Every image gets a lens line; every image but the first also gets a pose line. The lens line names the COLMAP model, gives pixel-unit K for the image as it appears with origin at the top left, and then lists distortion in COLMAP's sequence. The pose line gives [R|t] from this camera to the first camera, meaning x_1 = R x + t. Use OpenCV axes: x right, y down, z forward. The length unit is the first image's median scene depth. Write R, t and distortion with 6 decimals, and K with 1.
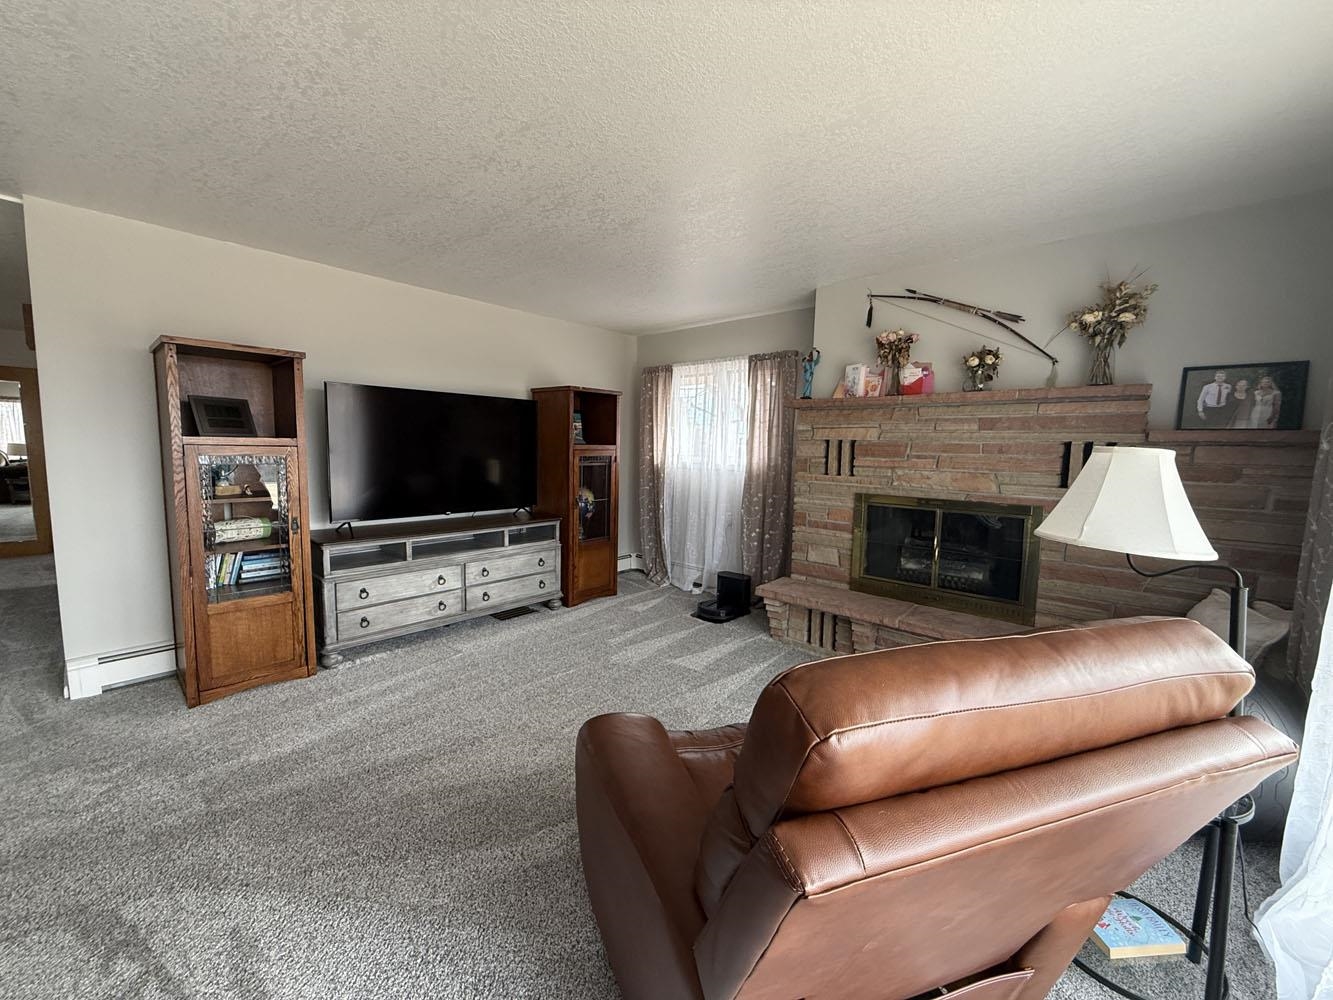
lens RADIAL K [[535.2, 0, 672.4], [0, 535.2, 497.6], [0, 0, 1]] dist [0.002827, -0.000178]
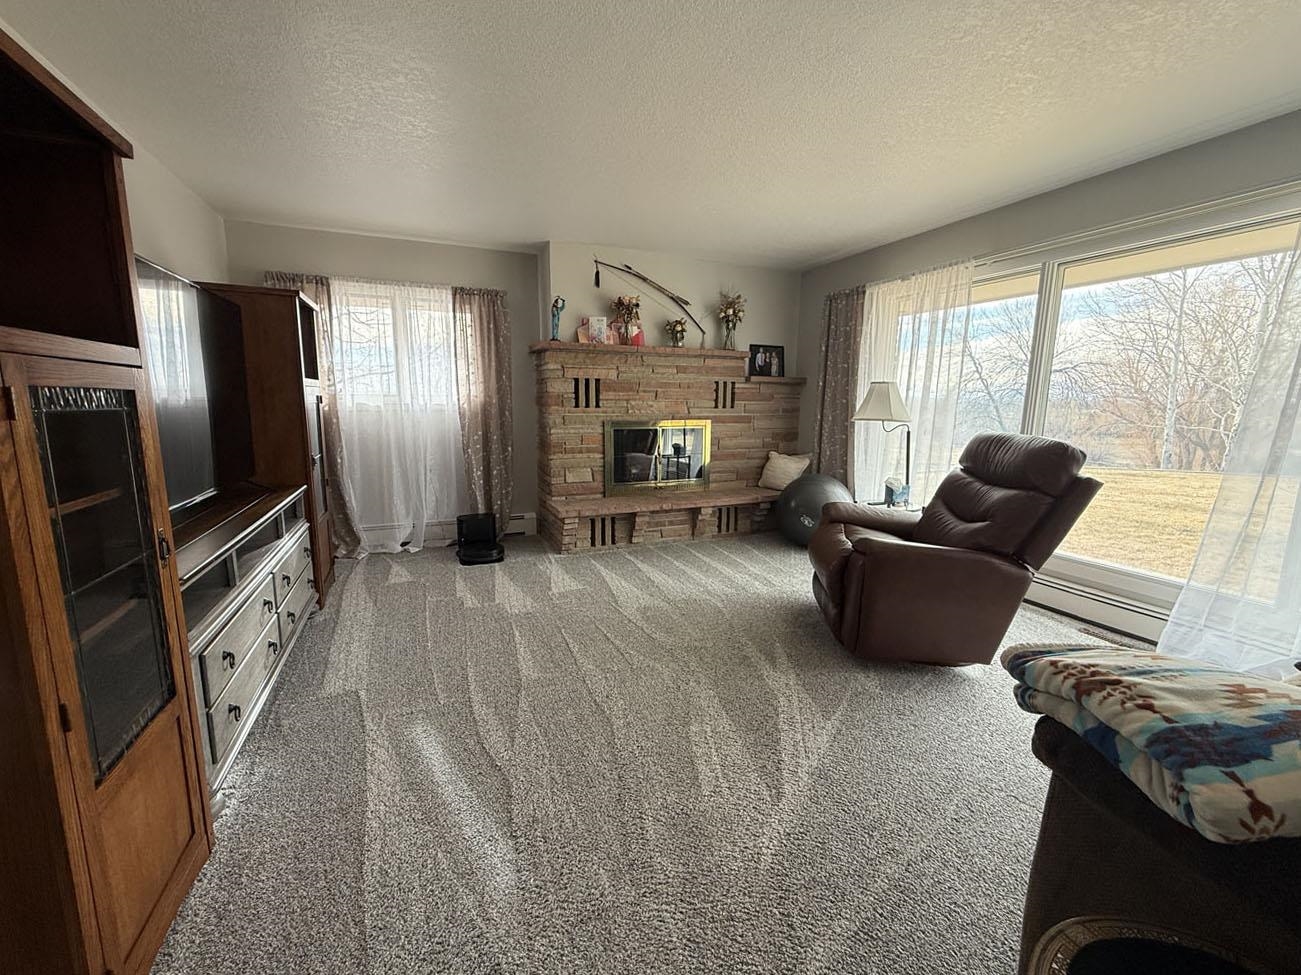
lens RADIAL K [[522.3, 0, 646.7], [0, 522.3, 485.9], [0, 0, 1]] dist [0.002827, -0.000178]
pose [[0.429567, -0.161423, 0.888490, -0.750182], [0.089076, 0.986669, 0.136194, -0.016490], [-0.898631, 0.020639, 0.438219, 0.374268]]
